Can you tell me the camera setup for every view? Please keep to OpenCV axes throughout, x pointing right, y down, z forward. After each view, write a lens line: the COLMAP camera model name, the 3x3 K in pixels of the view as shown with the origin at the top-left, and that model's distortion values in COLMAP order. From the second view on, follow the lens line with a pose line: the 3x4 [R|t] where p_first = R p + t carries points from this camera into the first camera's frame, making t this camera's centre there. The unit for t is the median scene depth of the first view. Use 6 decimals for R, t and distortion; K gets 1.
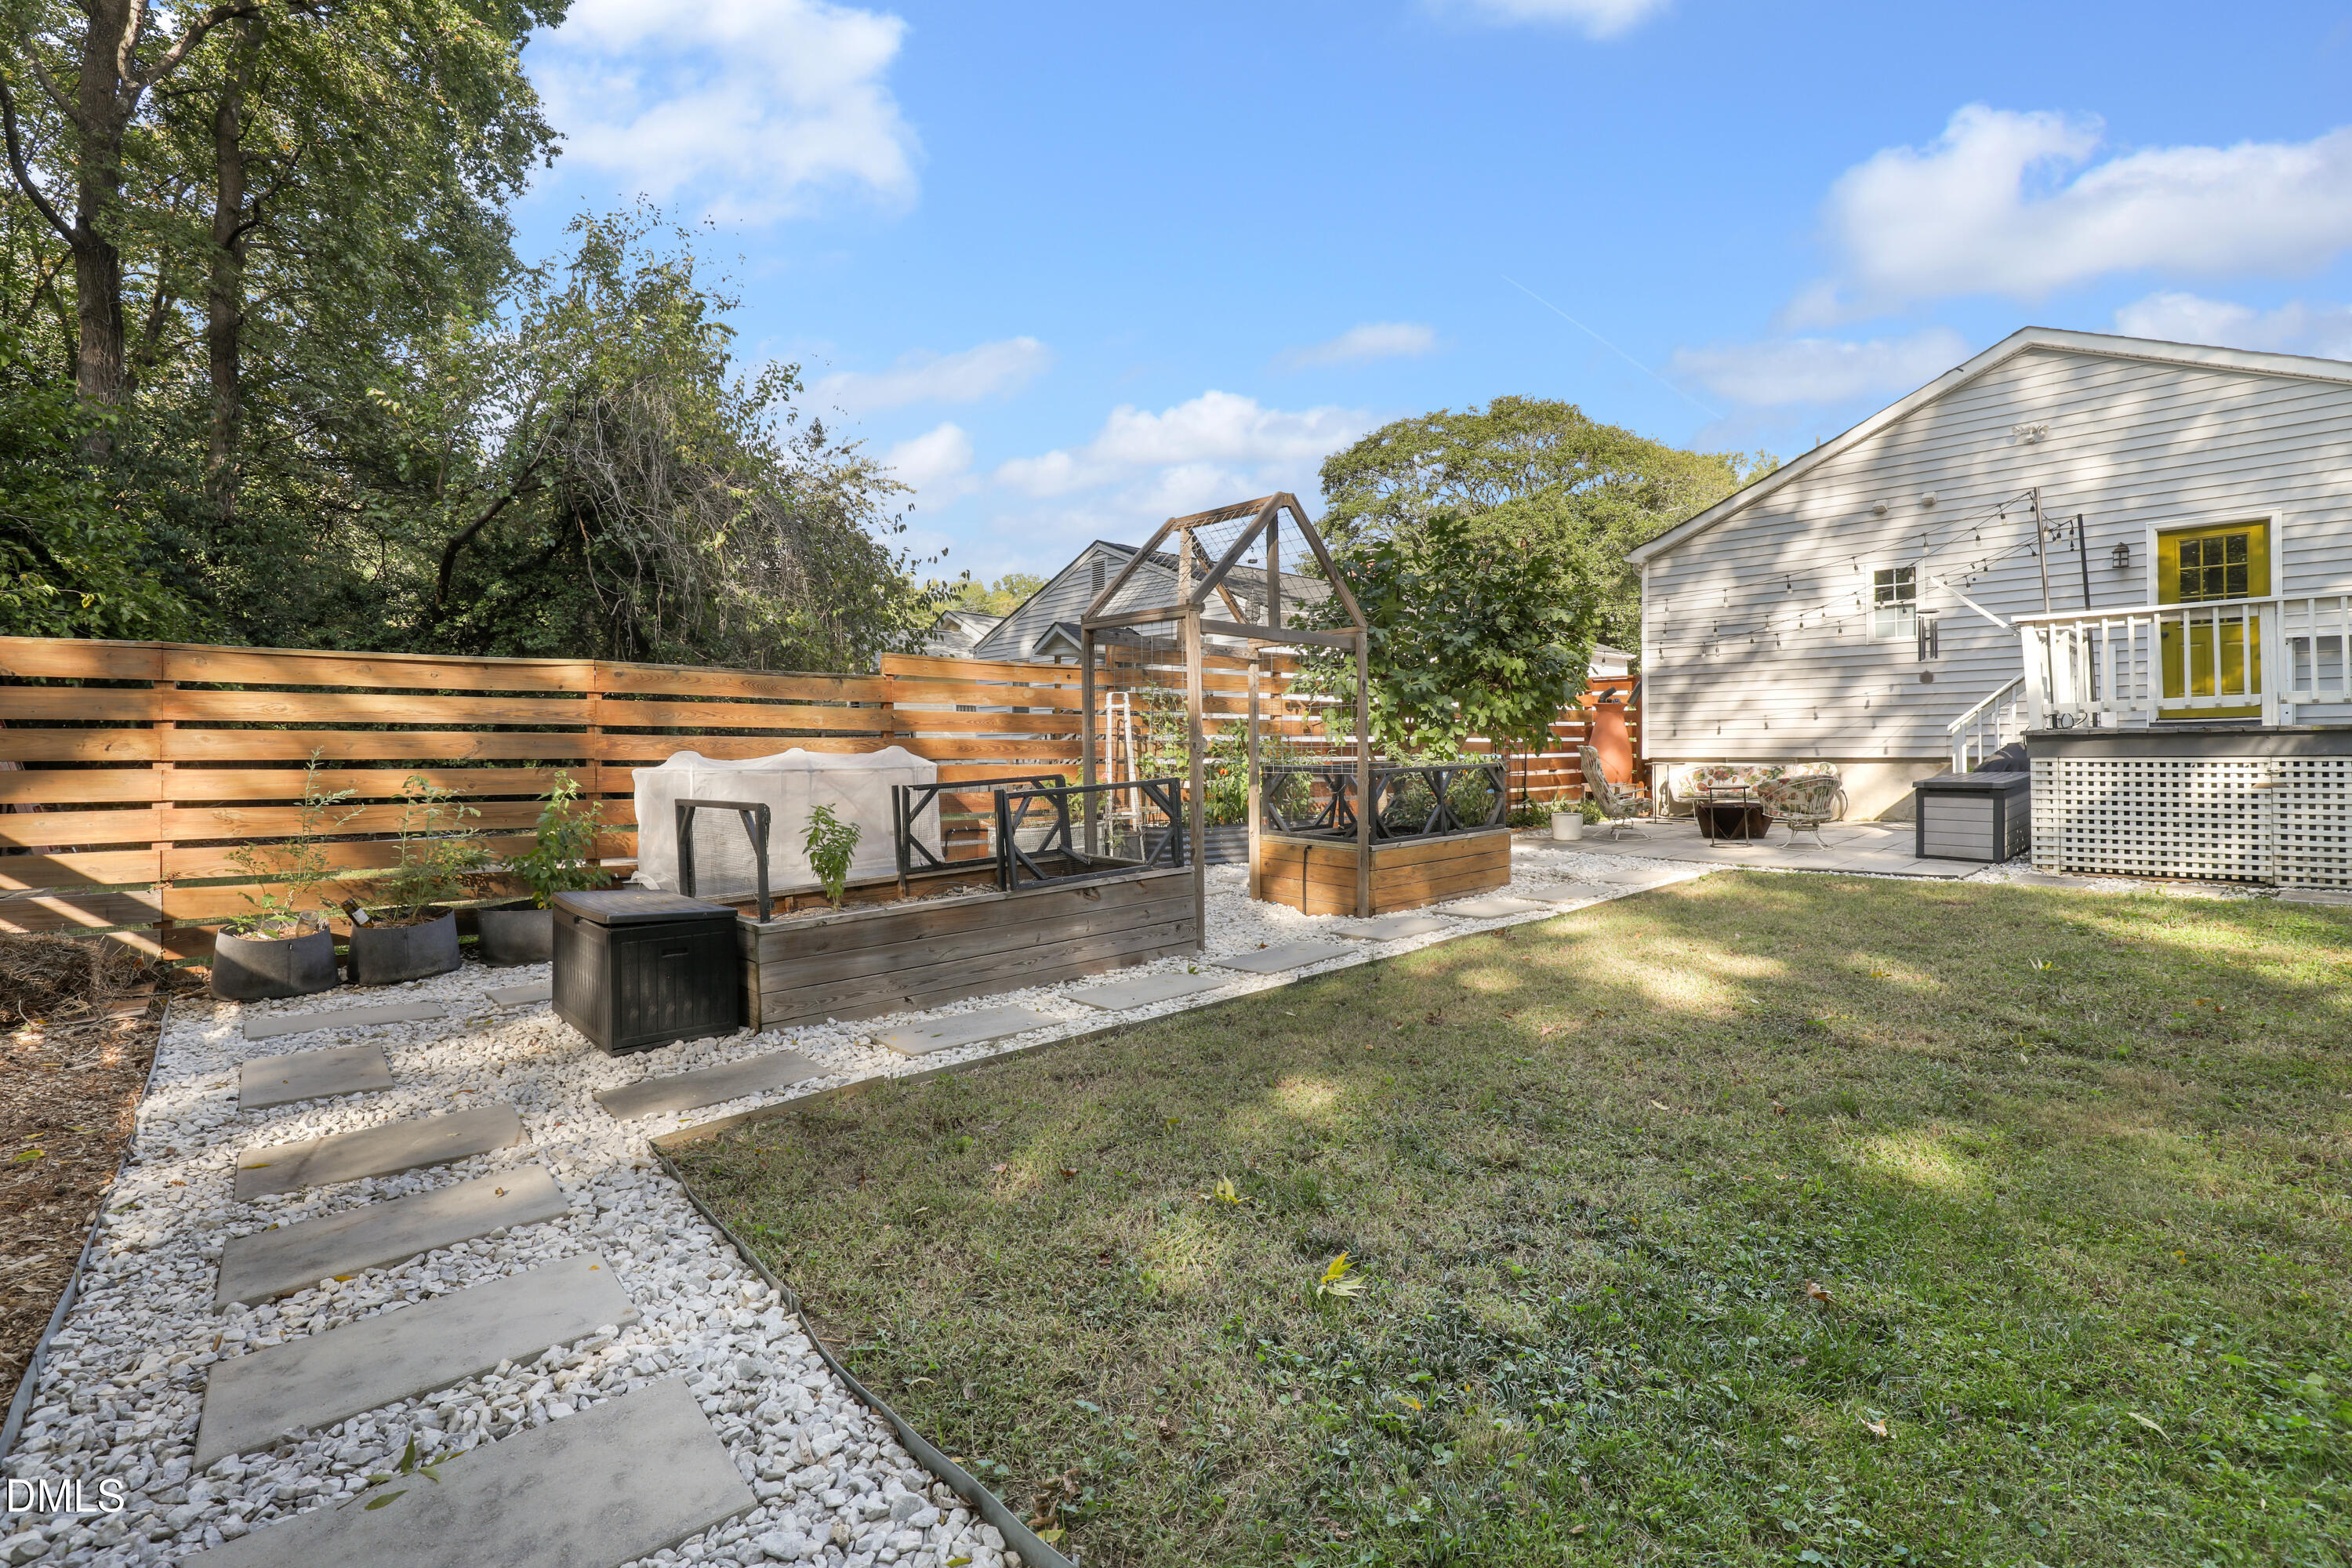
lens RADIAL K [[1102.2, 0, 1180.4], [0, 1102.2, 774.7], [0, 0, 1]] dist [-0.030905, 0.005169]
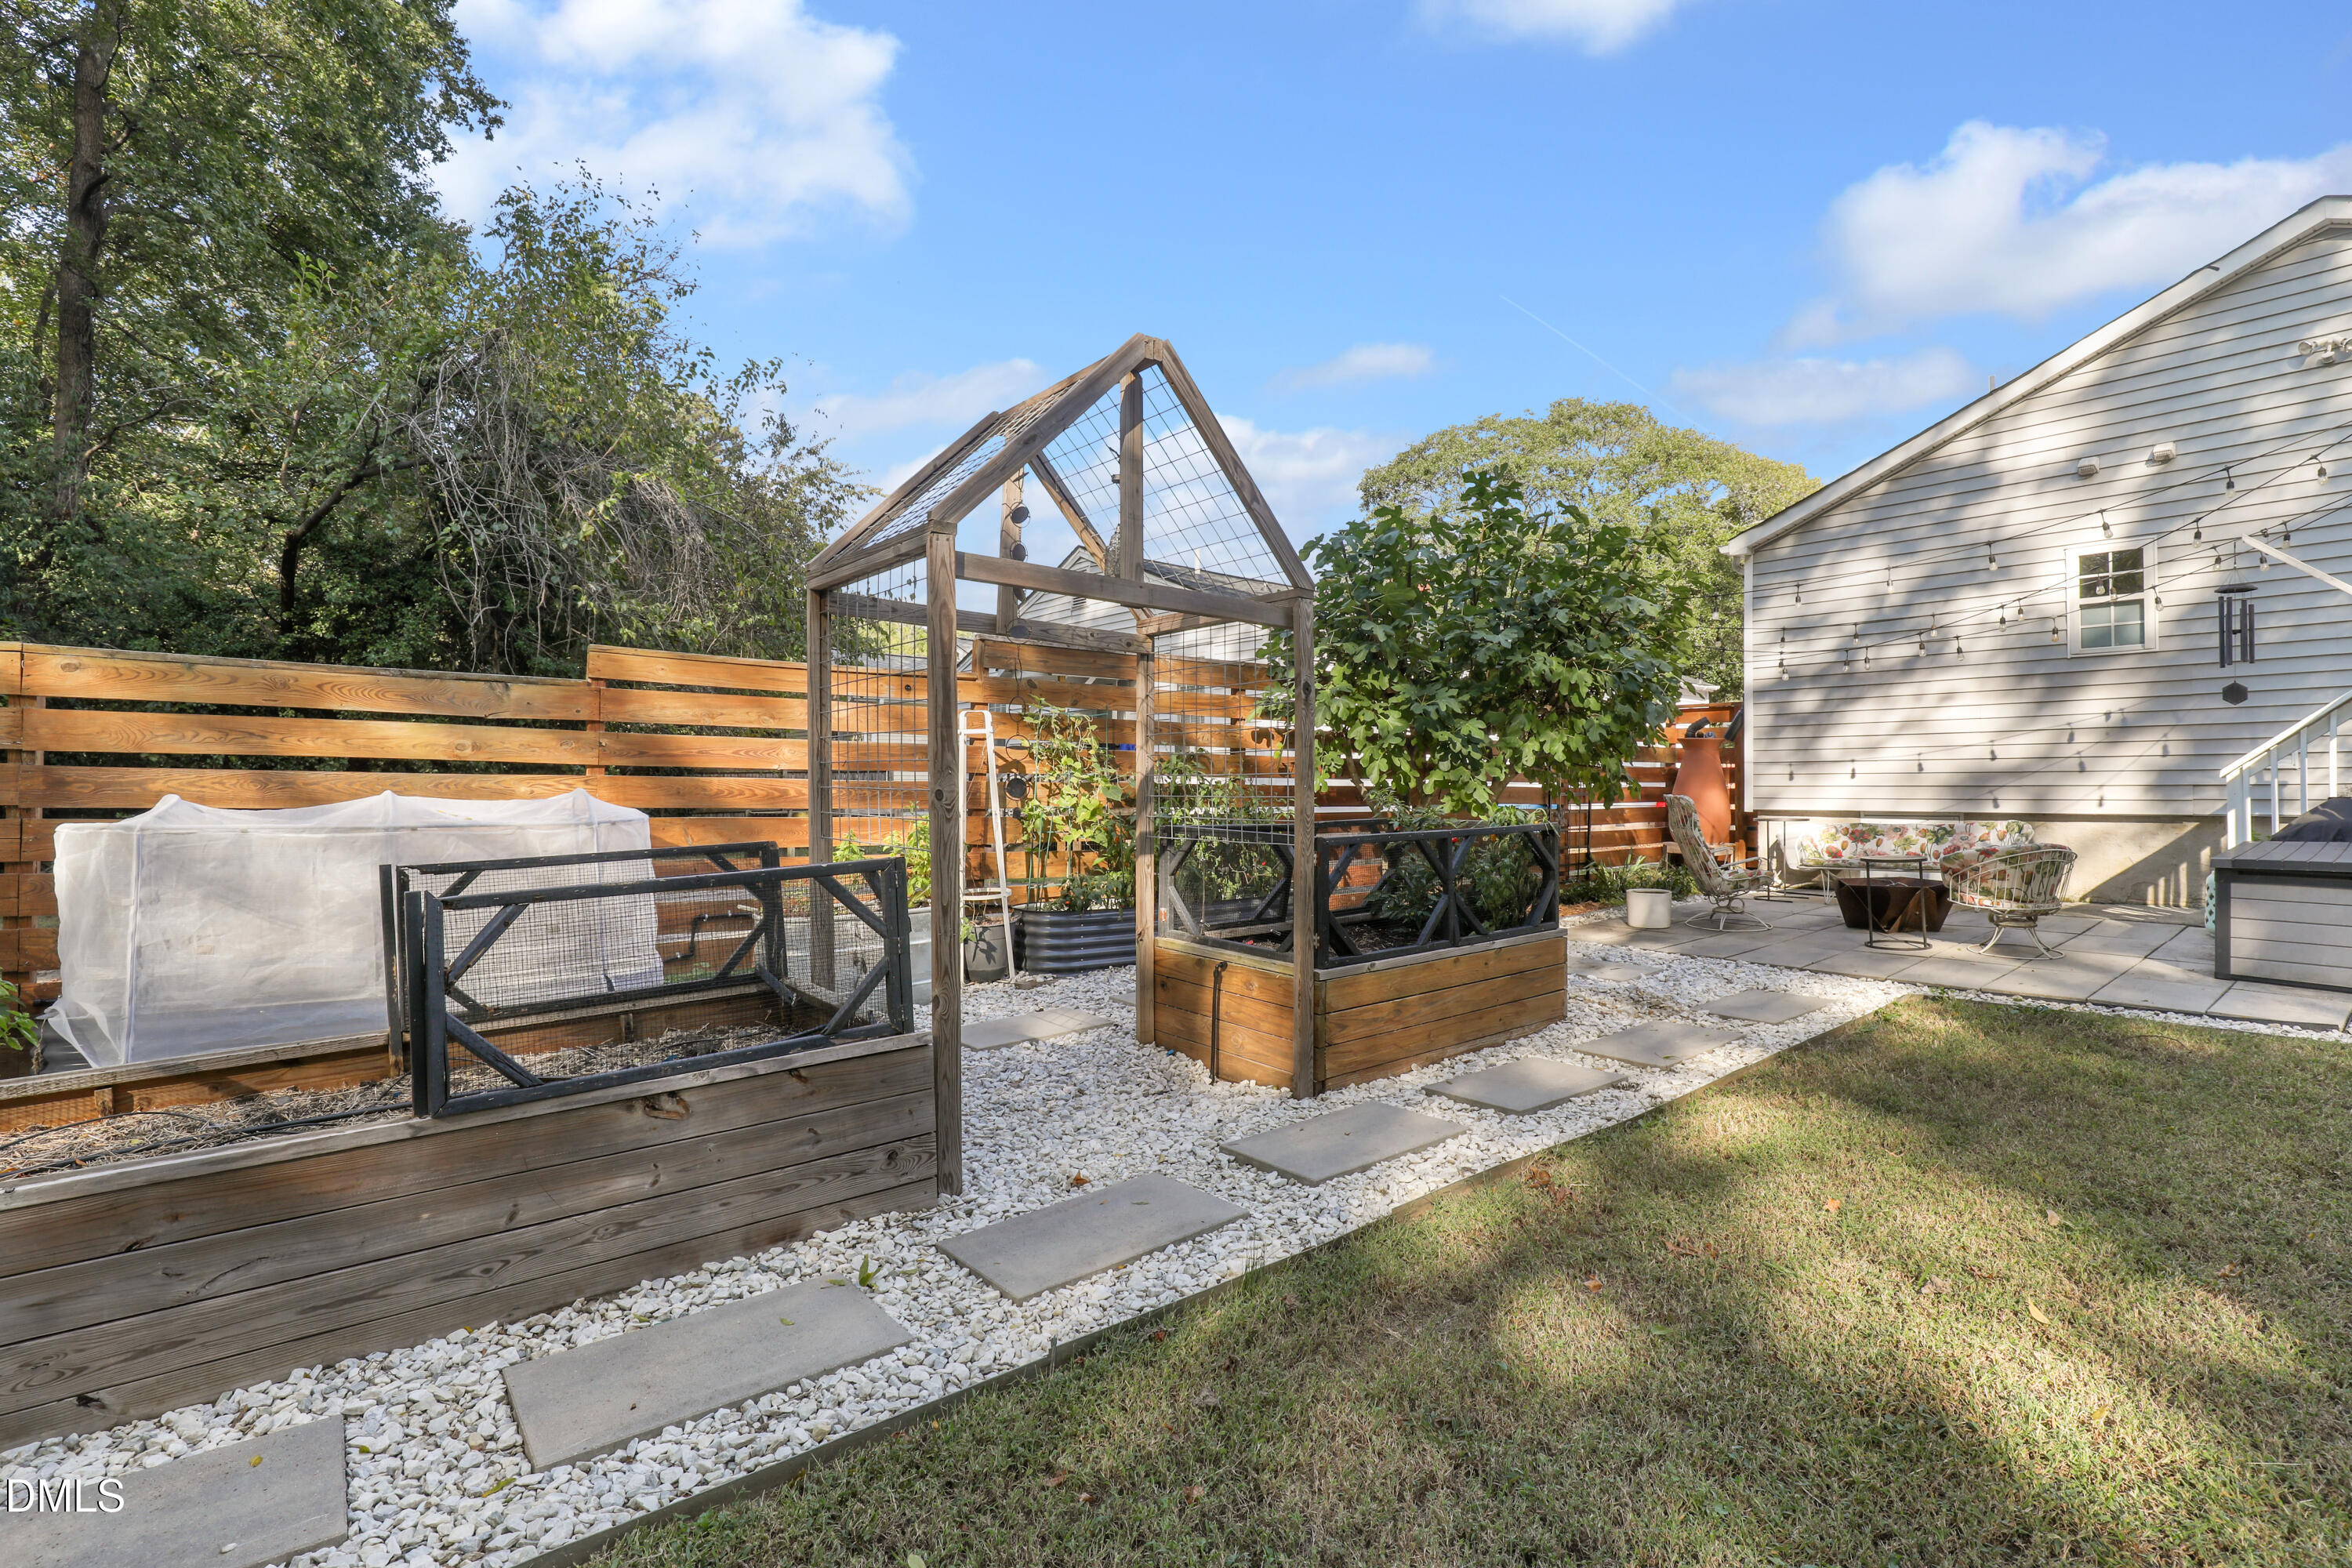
lens RADIAL K [[1102.2, 0, 1181.0], [0, 1102.2, 794.4], [0, 0, 1]] dist [-0.030905, 0.005169]
pose [[0.998743, 0.009875, -0.049138, 0.086962], [-0.010729, 0.999796, -0.017140, -0.011204], [0.048959, 0.017646, 0.998645, 0.286223]]
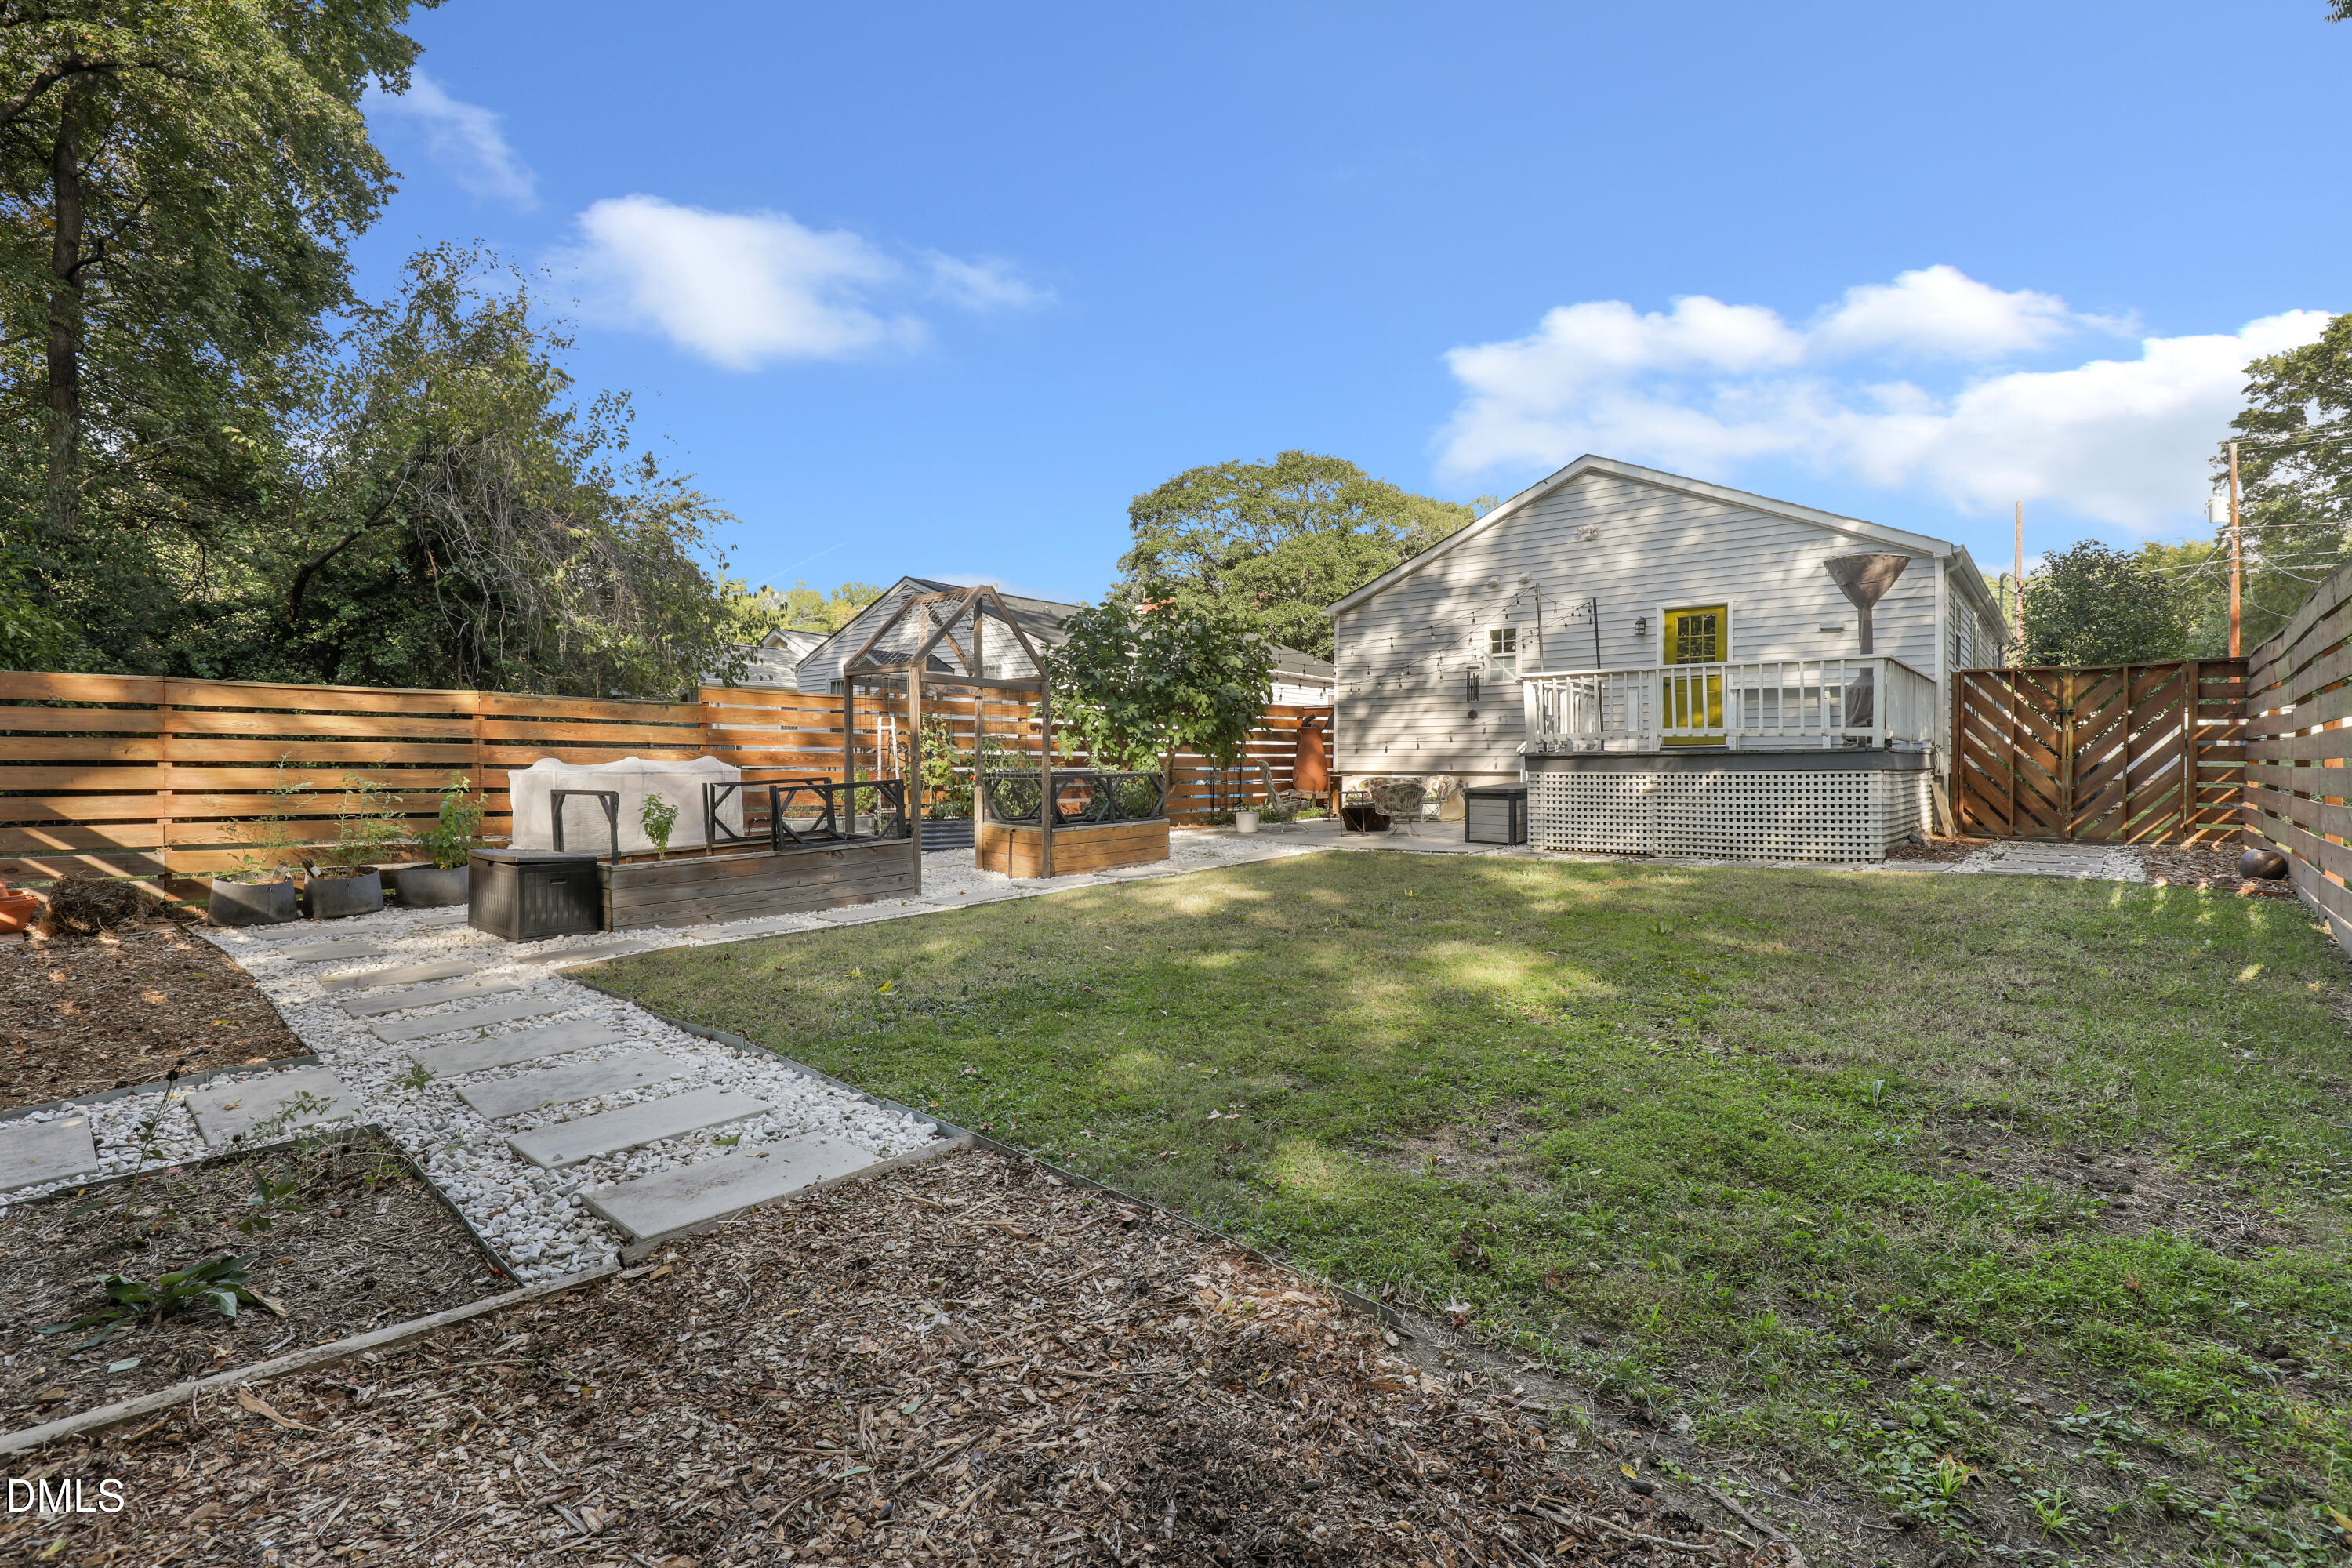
lens RADIAL K [[1102.2, 0, 1173.5], [0, 1102.2, 794.5], [0, 0, 1]] dist [-0.030905, 0.005169]
pose [[0.991588, 0.005990, 0.129294, 0.097692], [-0.006839, 0.999958, 0.006128, 0.007009], [-0.129252, -0.006961, 0.991587, -0.301856]]
